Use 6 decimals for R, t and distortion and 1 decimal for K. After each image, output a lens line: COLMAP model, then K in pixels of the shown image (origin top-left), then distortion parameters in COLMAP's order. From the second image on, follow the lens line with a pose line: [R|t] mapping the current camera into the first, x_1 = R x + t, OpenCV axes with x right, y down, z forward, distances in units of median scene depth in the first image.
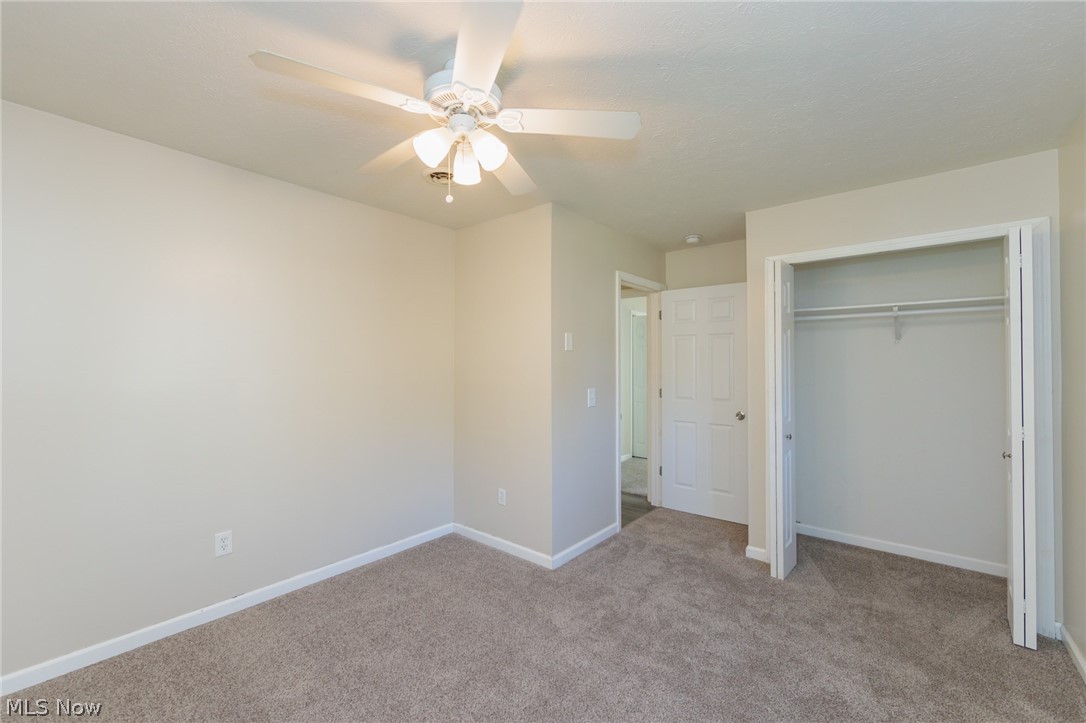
lens RADIAL K [[436.2, 0, 547.9], [0, 436.2, 356.4], [0, 0, 1]] dist [-0.003087, -0.000347]
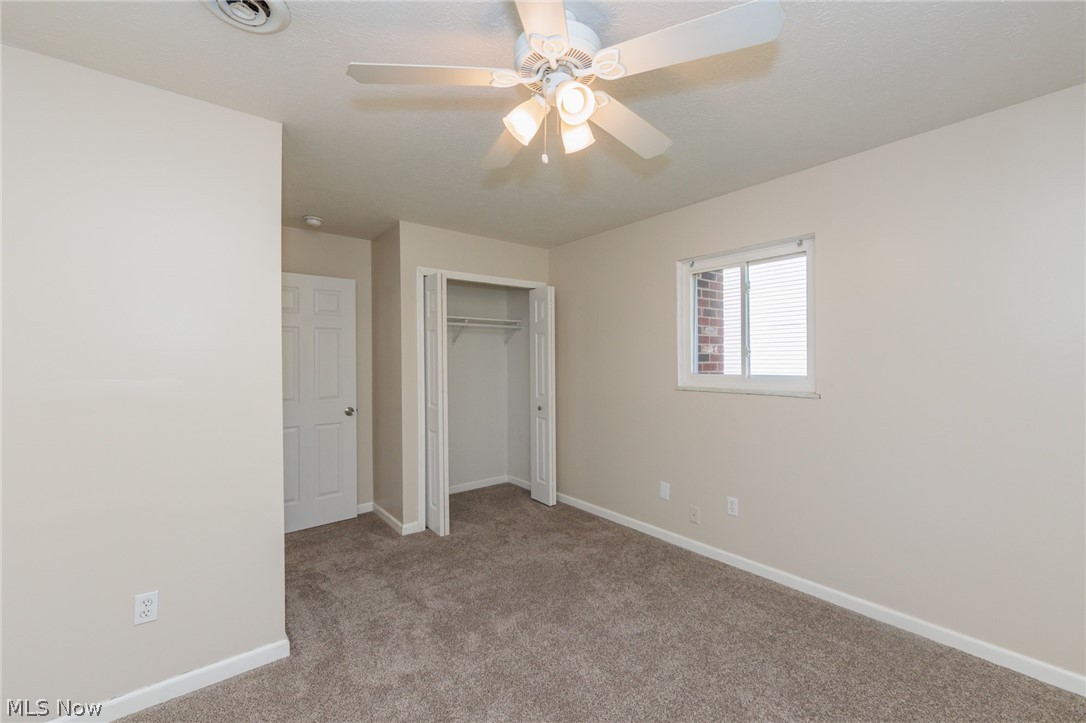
lens RADIAL K [[436.2, 0, 544.8], [0, 436.2, 354.2], [0, 0, 1]] dist [-0.003087, -0.000347]
pose [[0.208098, 0.011104, 0.978045, -0.647984], [-0.010828, 0.999900, -0.009048, 0.012157], [-0.978048, -0.008708, 0.208198, 0.506749]]
